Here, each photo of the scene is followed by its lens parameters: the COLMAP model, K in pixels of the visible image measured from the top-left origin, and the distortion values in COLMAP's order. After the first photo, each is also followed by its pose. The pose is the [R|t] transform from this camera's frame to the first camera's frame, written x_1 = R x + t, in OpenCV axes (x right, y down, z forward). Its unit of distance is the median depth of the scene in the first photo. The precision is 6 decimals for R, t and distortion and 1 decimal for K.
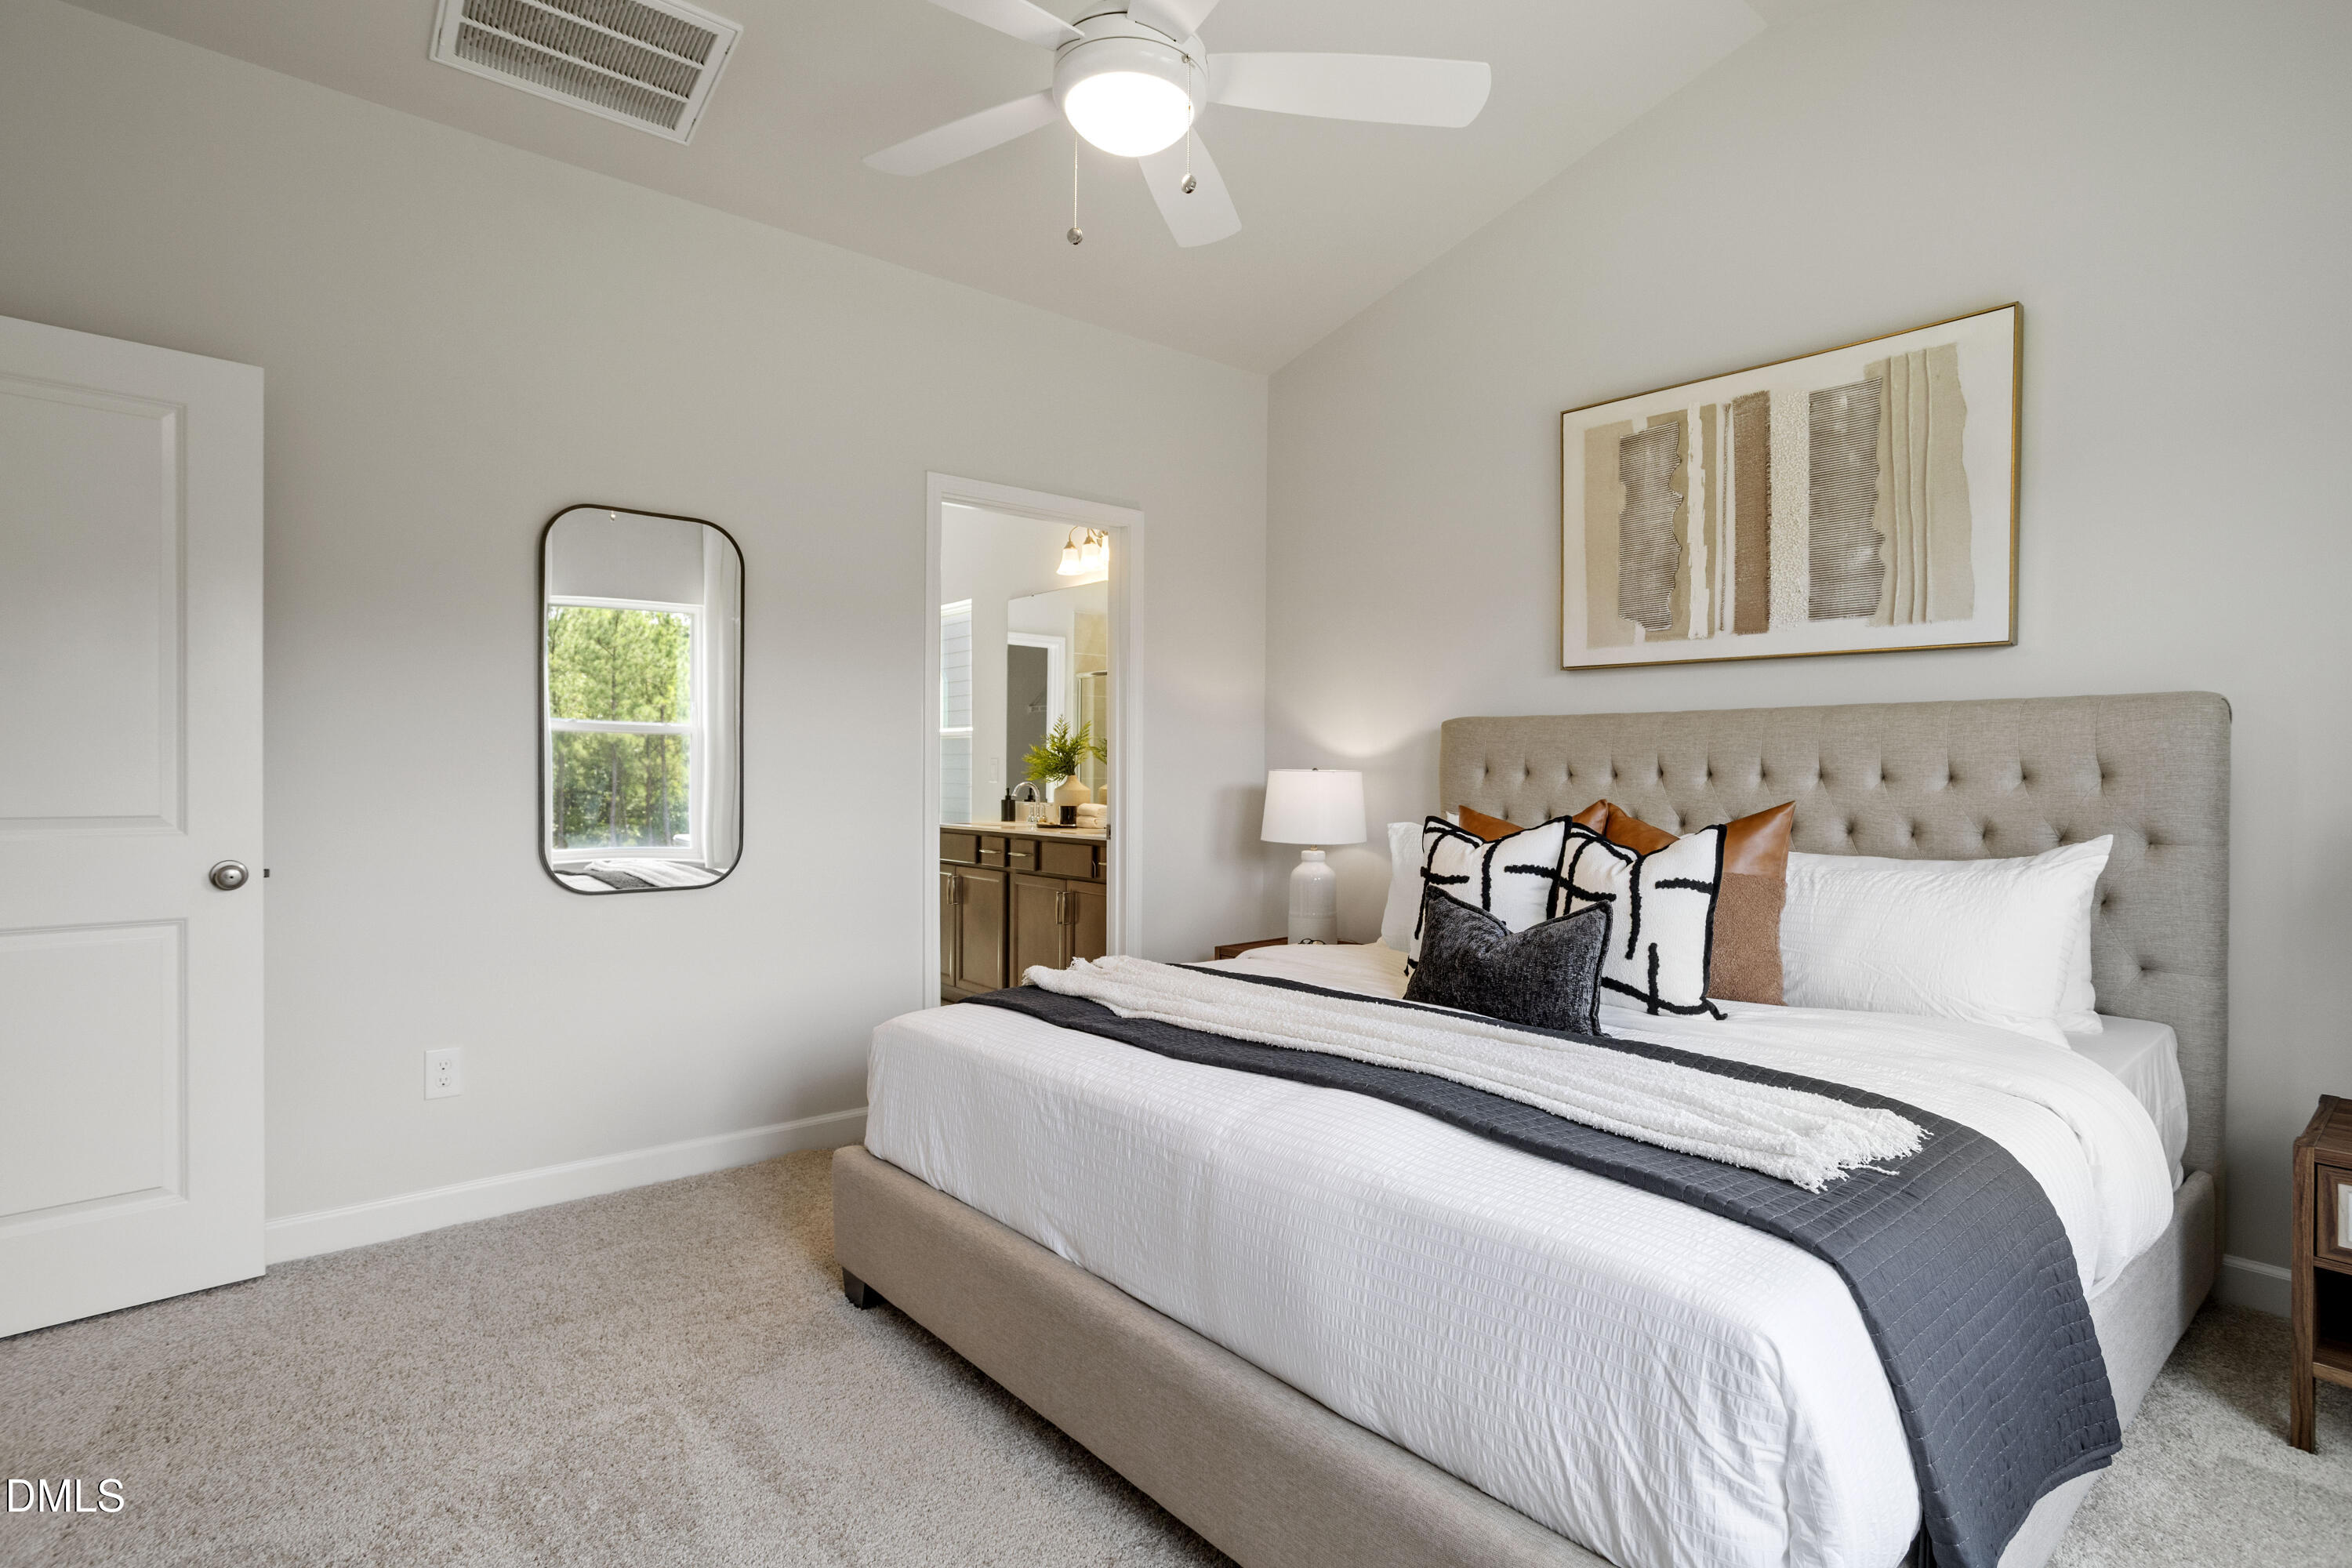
lens RADIAL K [[1163.9, 0, 1174.7], [0, 1163.9, 776.7], [0, 0, 1]] dist [-0.000052, -0.000020]
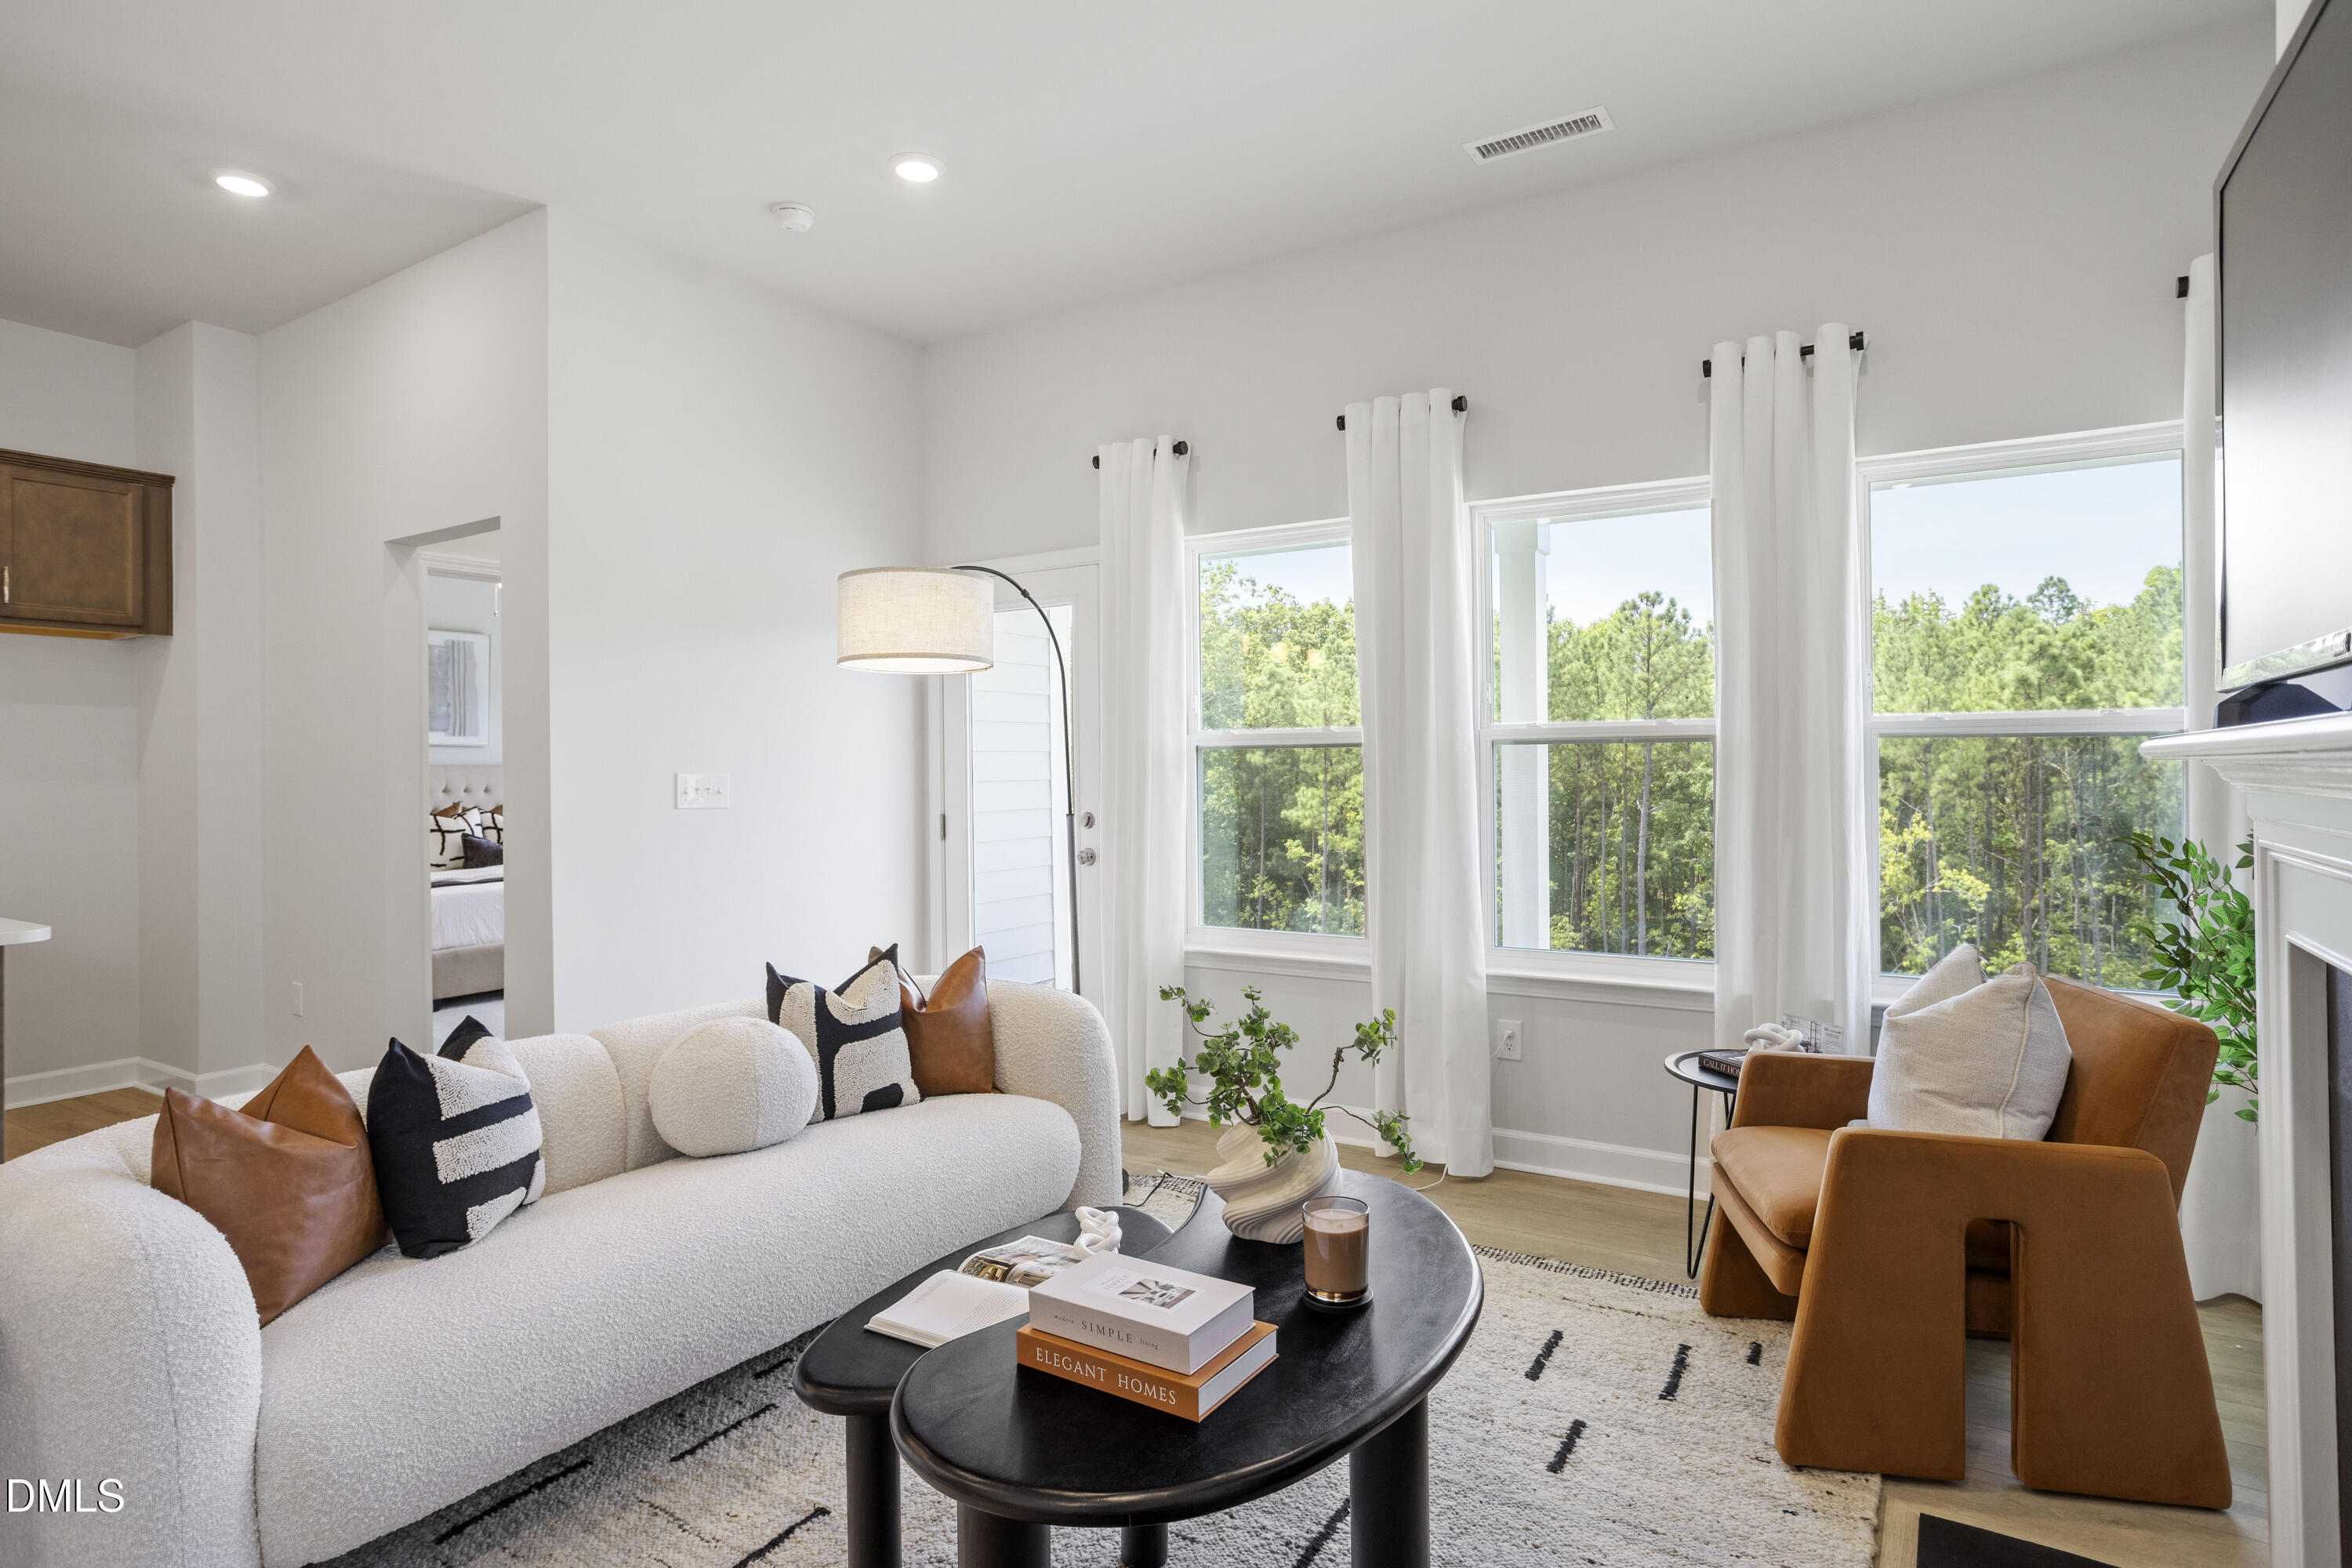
lens RADIAL K [[1246.4, 0, 1175.6], [0, 1246.4, 780.0], [0, 0, 1]] dist [-0.004073, -0.000388]
pose [[-0.292577, -0.007681, 0.956211, -2.804414], [0.014154, 0.999823, 0.012363, -0.038213], [-0.956137, 0.017152, -0.292417, 0.228892]]
